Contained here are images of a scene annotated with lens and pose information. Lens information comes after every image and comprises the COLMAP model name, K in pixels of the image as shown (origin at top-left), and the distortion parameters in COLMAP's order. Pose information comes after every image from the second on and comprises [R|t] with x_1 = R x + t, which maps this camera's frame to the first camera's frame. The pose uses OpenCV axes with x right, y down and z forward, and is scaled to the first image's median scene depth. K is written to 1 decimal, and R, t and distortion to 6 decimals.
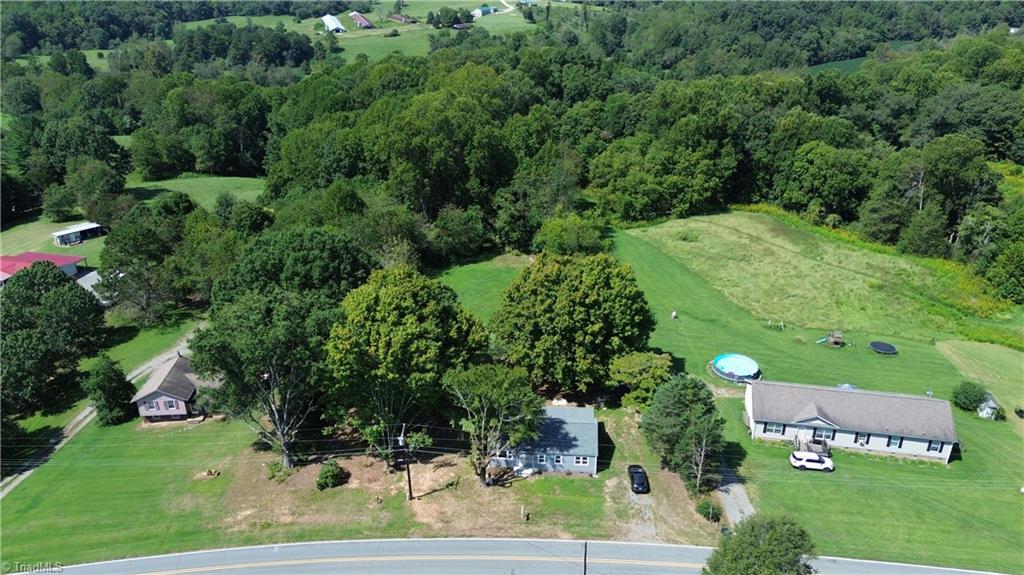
lens RADIAL K [[722.9, 0, 516.4], [0, 722.9, 286.1], [0, 0, 1]] dist [0.066137, -0.060528]
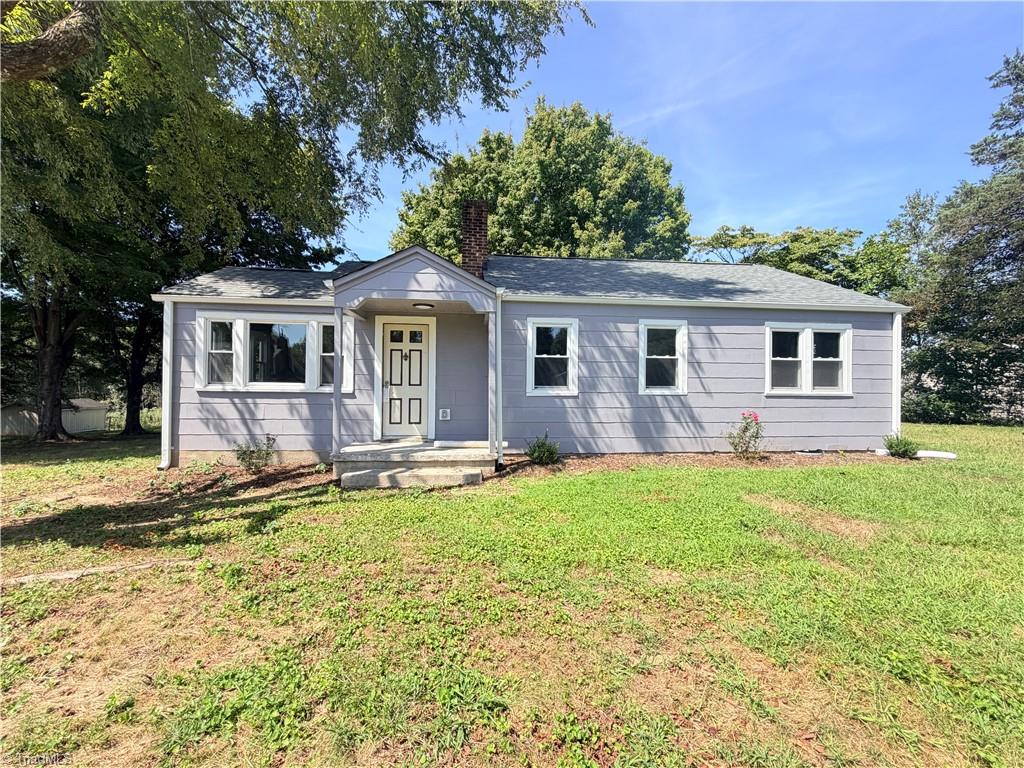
lens RADIAL K [[409.8, 0, 512.0], [0, 409.8, 384.0], [0, 0, 1]] dist [0.001805, 0.000156]
pose [[0.985463, 0.014253, 0.169291, 0.007620], [0.060489, 0.901735, -0.428035, 0.155806], [-0.158757, 0.432053, 0.887765, 0.523882]]
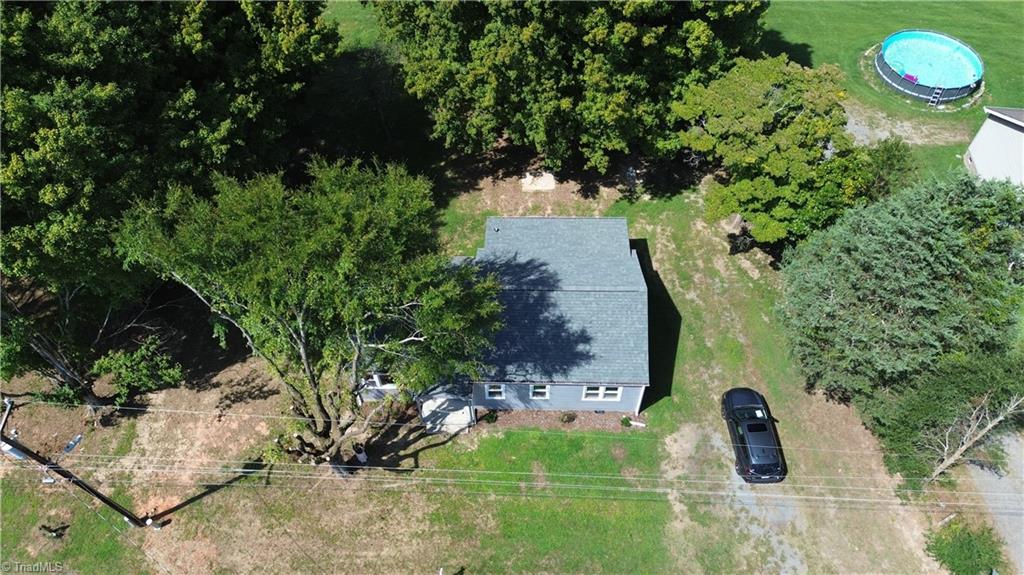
lens RADIAL K [[722.9, 0, 516.4], [0, 722.9, 286.1], [0, 0, 1]] dist [0.066137, -0.060528]
pose [[0.998737, -0.042998, 0.025983, 0.021516], [0.025904, 0.883882, 0.466991, 0.010020], [-0.043045, -0.465729, 0.883880, 0.391627]]
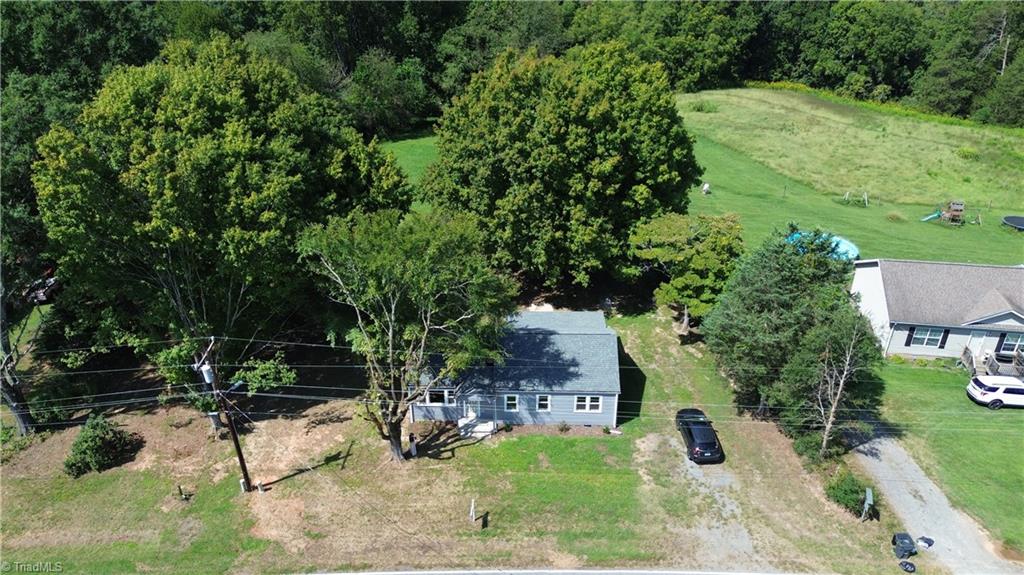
lens RADIAL K [[722.9, 0, 516.4], [0, 722.9, 286.1], [0, 0, 1]] dist [0.066137, -0.060528]
pose [[0.998951, -0.022952, 0.039617, 0.011019], [0.020240, 0.997510, 0.067560, 0.067426], [-0.041069, -0.066688, 0.996928, 0.274825]]
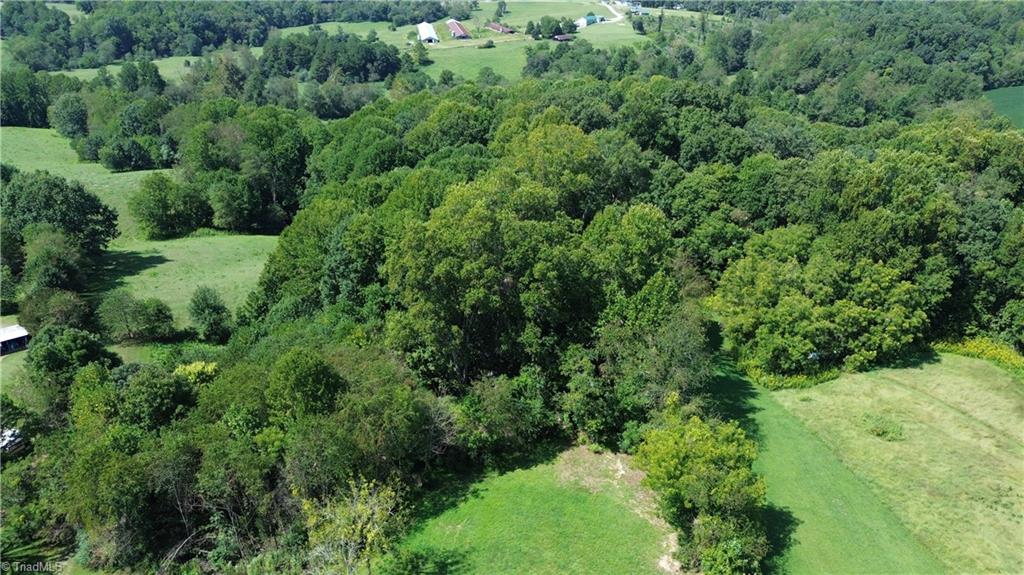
lens RADIAL K [[722.9, 0, 516.4], [0, 722.9, 286.1], [0, 0, 1]] dist [0.066137, -0.060528]
pose [[0.990184, 0.058904, -0.126752, 0.003604], [-0.059309, 0.998240, 0.000584, -0.185920], [0.126563, 0.006939, 0.991934, 0.393844]]
